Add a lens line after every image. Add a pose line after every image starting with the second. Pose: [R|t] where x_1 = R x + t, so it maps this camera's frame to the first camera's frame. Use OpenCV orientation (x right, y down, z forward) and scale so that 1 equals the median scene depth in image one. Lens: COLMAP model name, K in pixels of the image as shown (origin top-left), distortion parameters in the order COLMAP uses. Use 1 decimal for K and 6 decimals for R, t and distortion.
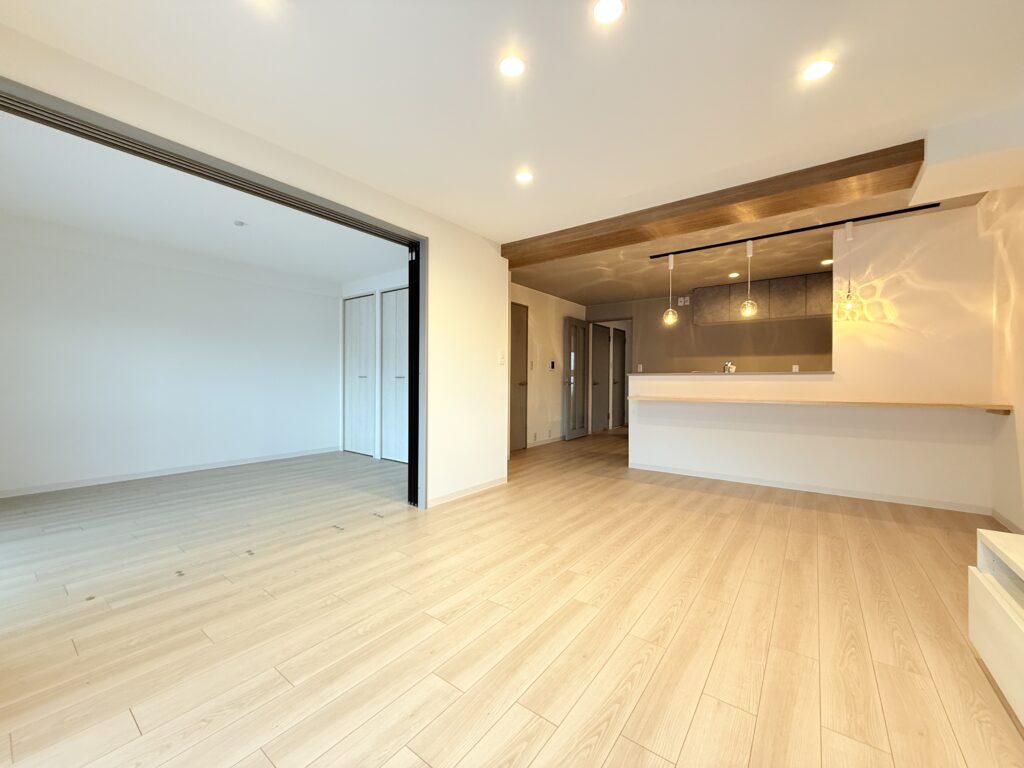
lens RADIAL K [[406.4, 0, 509.0], [0, 406.4, 383.0], [0, 0, 1]] dist [0.001383, 0.000270]
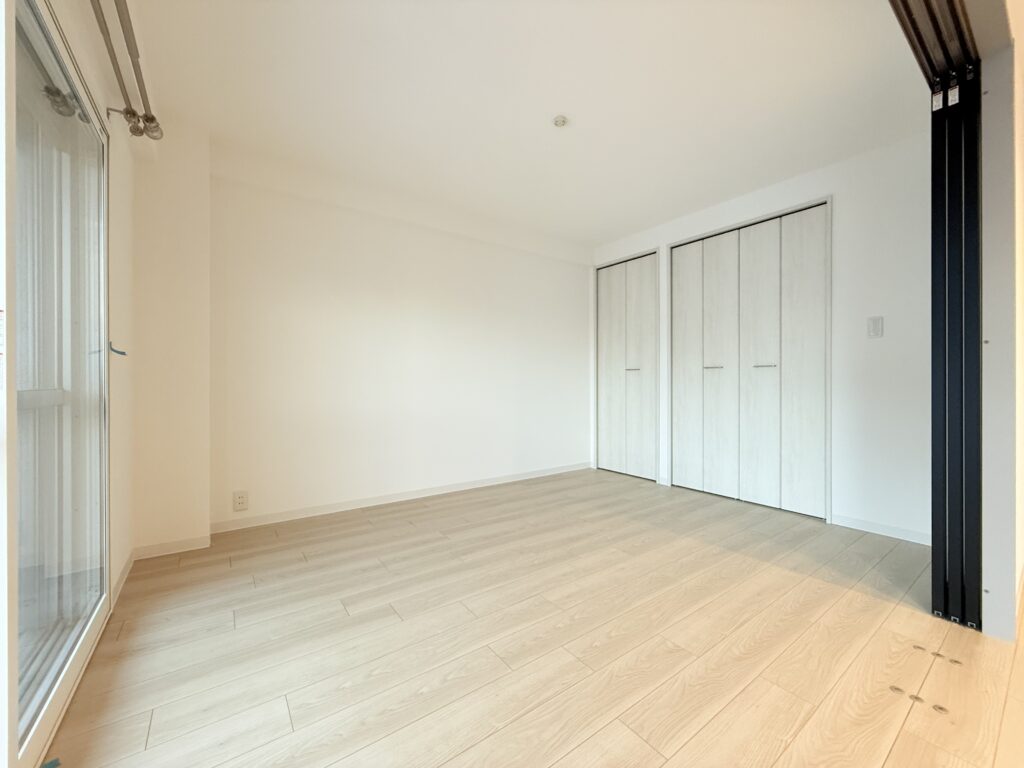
lens RADIAL K [[406.4, 0, 508.0], [0, 406.4, 383.0], [0, 0, 1]] dist [0.001383, 0.000270]
pose [[0.957000, -0.008426, -0.289965, -0.566582], [0.006154, 0.999943, -0.008744, 0.022015], [0.290022, 0.006584, 0.956997, 0.375022]]
